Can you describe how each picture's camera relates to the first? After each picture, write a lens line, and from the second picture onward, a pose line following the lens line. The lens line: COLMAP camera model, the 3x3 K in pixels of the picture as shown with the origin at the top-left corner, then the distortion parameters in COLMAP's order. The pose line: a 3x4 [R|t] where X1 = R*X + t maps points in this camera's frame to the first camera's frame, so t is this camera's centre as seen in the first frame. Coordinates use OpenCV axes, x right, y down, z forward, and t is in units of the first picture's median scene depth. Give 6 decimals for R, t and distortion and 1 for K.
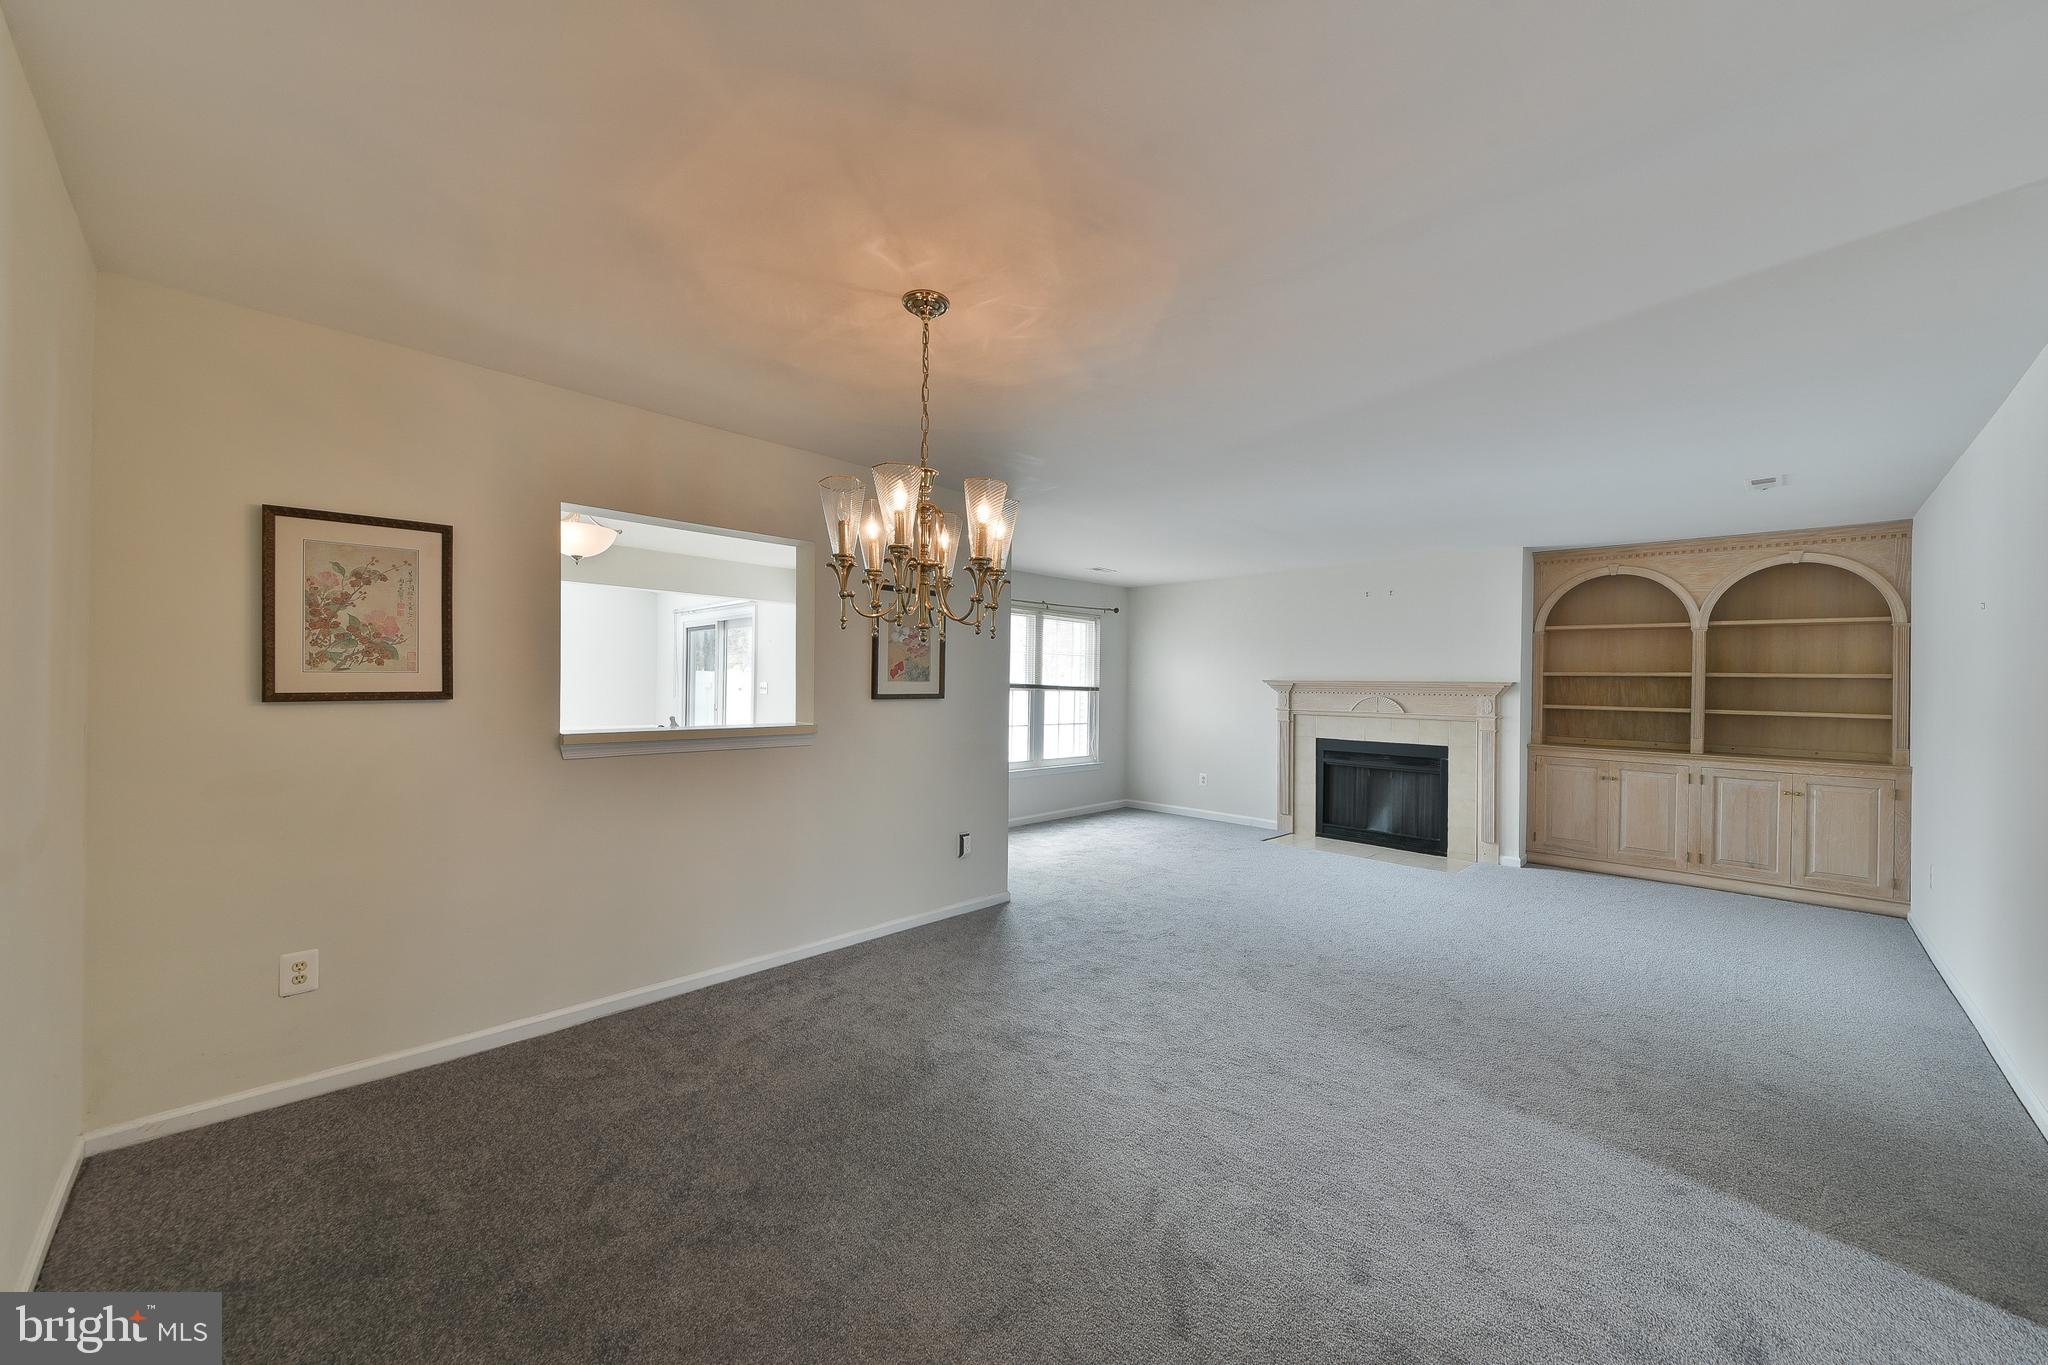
lens RADIAL K [[739.6, 0, 981.5], [0, 739.6, 680.5], [0, 0, 1]] dist [-0.009484, 0.000612]
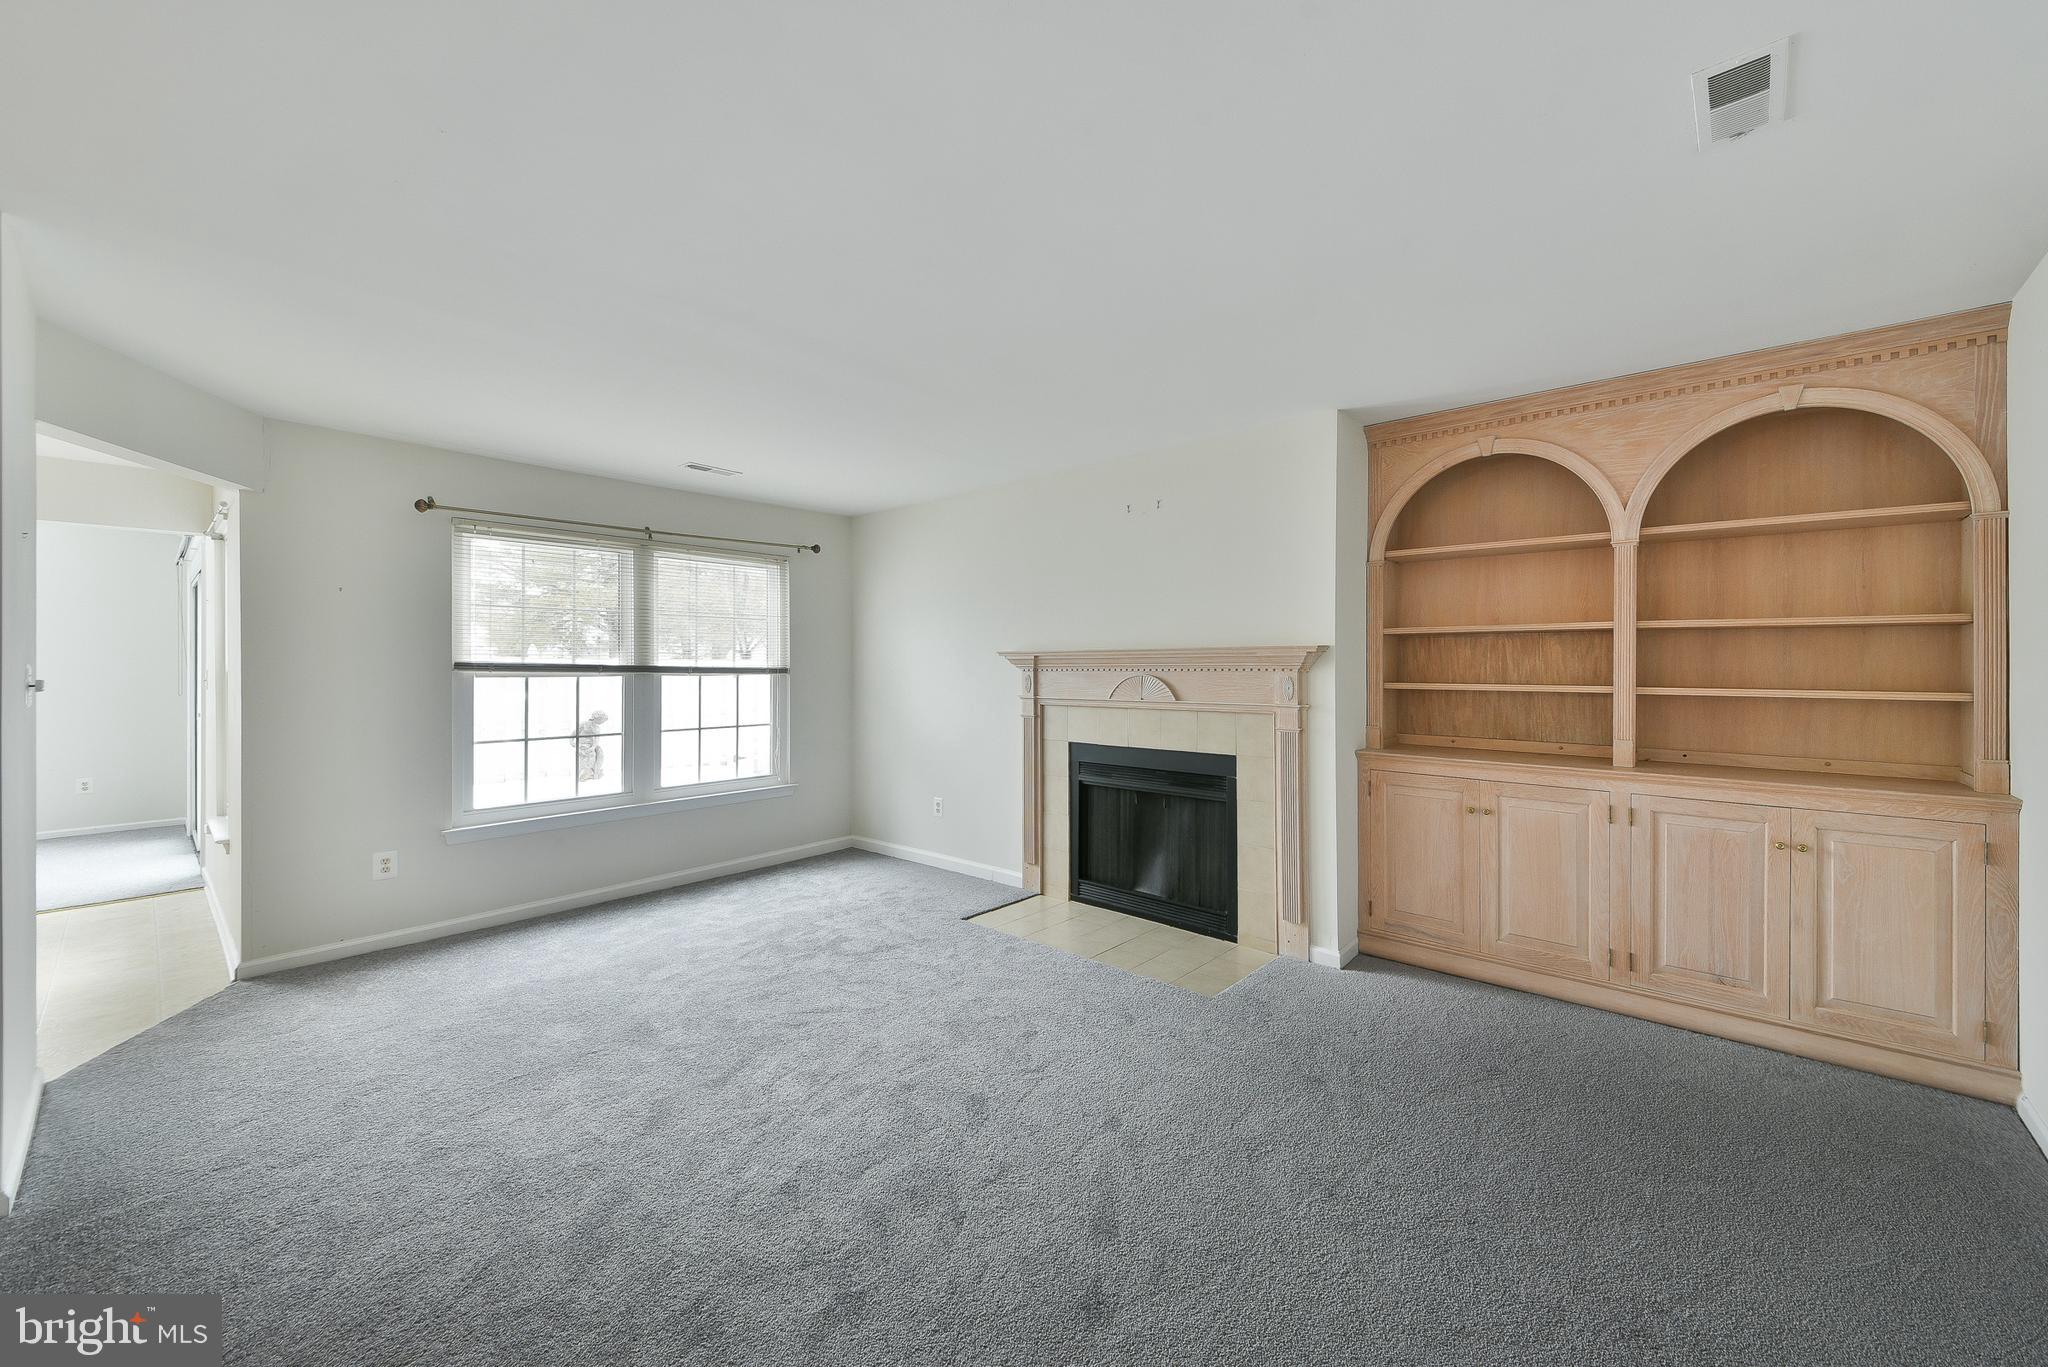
lens RADIAL K [[794.5, 0, 1014.4], [0, 794.5, 667.2], [0, 0, 1]] dist [0.006491, -0.003249]
pose [[0.994865, -0.020344, 0.099141, 0.441945], [0.019497, 0.999765, 0.009502, 0.008978], [-0.099311, -0.007520, 0.995028, 0.430043]]
